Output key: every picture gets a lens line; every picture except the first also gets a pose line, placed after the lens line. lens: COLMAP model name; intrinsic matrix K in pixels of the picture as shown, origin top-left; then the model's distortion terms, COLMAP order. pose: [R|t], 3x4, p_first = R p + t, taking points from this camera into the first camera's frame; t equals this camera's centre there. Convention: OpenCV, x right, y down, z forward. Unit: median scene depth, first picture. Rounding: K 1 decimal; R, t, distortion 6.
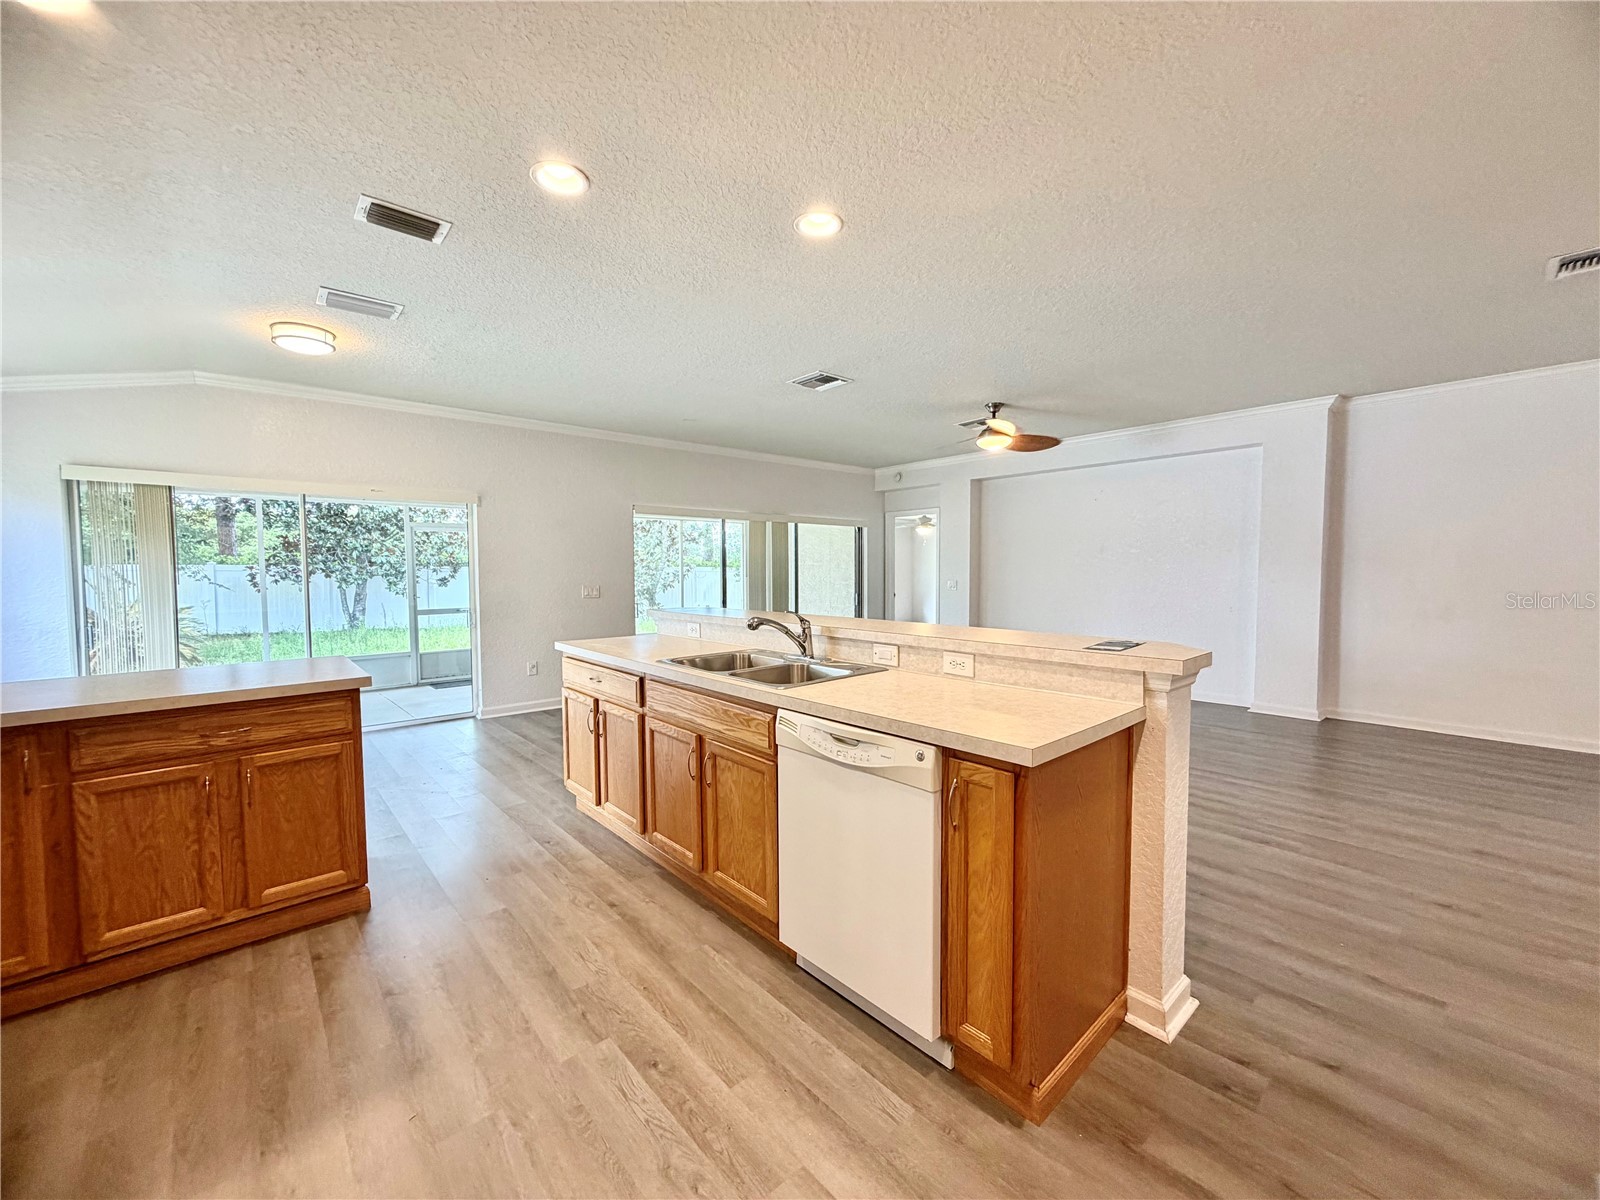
lens RADIAL K [[635.7, 0, 793.6], [0, 635.7, 600.4], [0, 0, 1]] dist [-0.001314, 0.001041]
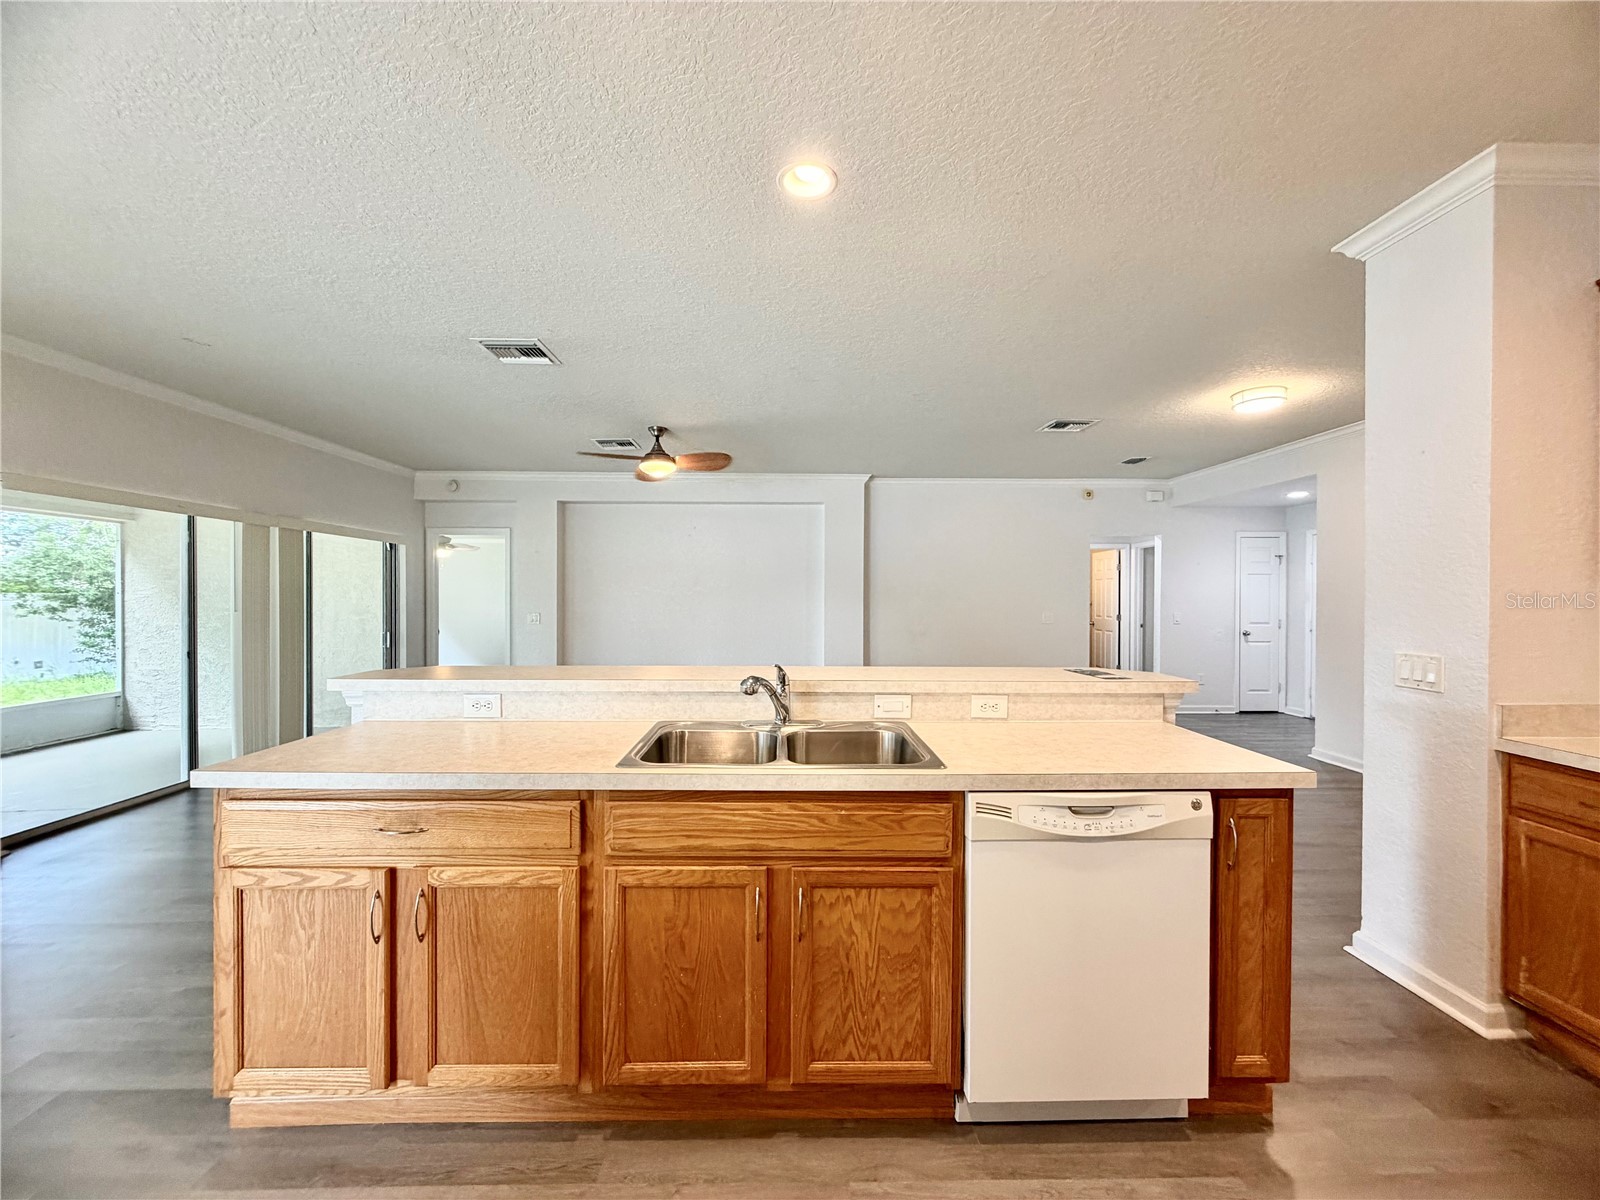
lens RADIAL K [[635.7, 0, 808.9], [0, 635.7, 602.6], [0, 0, 1]] dist [-0.001314, 0.001041]
pose [[0.644132, -0.000241, 0.764914, -0.642206], [0.031707, 0.999149, -0.026385, -0.040291], [-0.764257, 0.041249, 0.643591, 0.562677]]
